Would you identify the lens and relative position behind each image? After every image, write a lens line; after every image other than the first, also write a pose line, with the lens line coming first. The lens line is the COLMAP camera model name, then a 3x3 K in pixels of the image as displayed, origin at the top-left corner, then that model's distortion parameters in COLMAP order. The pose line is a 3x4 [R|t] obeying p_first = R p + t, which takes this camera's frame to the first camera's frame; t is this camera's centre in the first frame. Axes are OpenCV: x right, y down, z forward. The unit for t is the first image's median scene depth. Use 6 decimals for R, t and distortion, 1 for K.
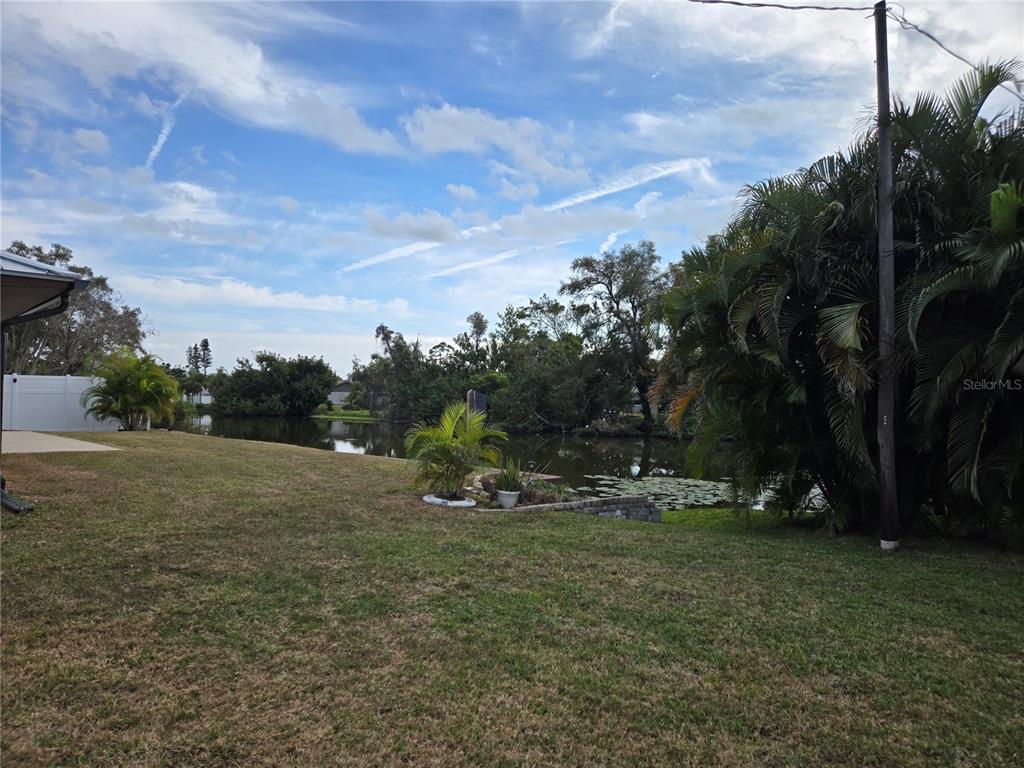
lens RADIAL K [[679.4, 0, 525.0], [0, 679.4, 407.2], [0, 0, 1]] dist [0.076320, -0.064645]
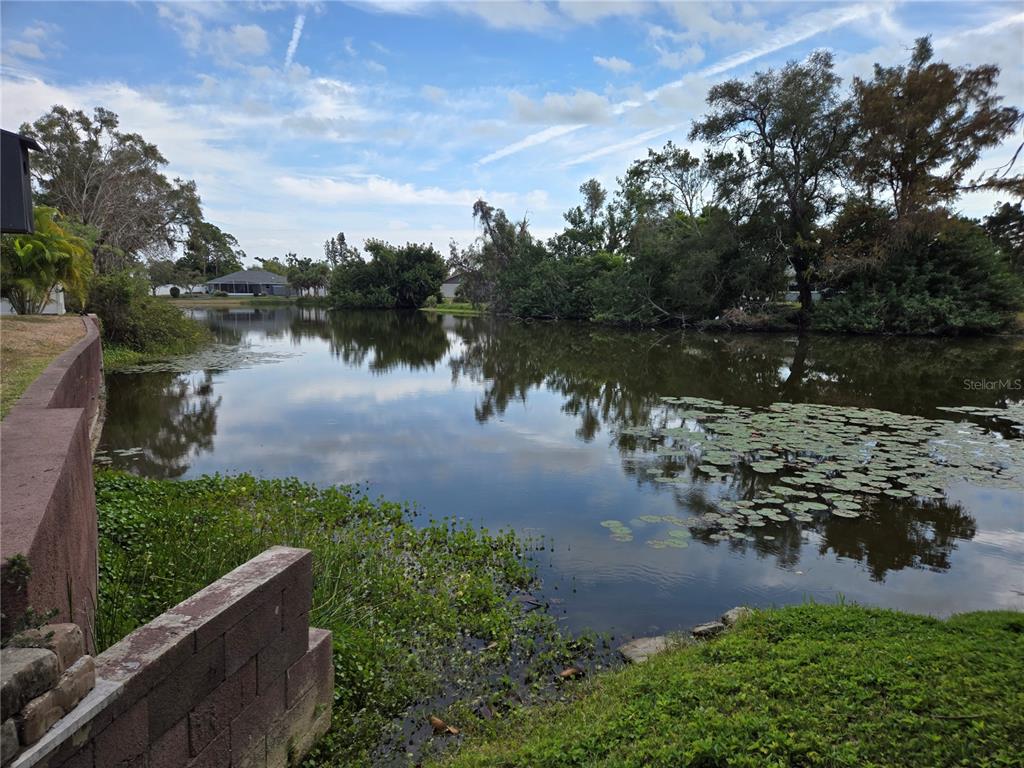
lens RADIAL K [[679.4, 0, 513.0], [0, 679.4, 393.6], [0, 0, 1]] dist [0.076320, -0.064645]
pose [[0.977371, 0.022912, -0.210289, 0.018437], [0.005475, 0.991044, 0.133425, 0.006063], [0.211463, -0.131557, 0.968492, 0.137791]]
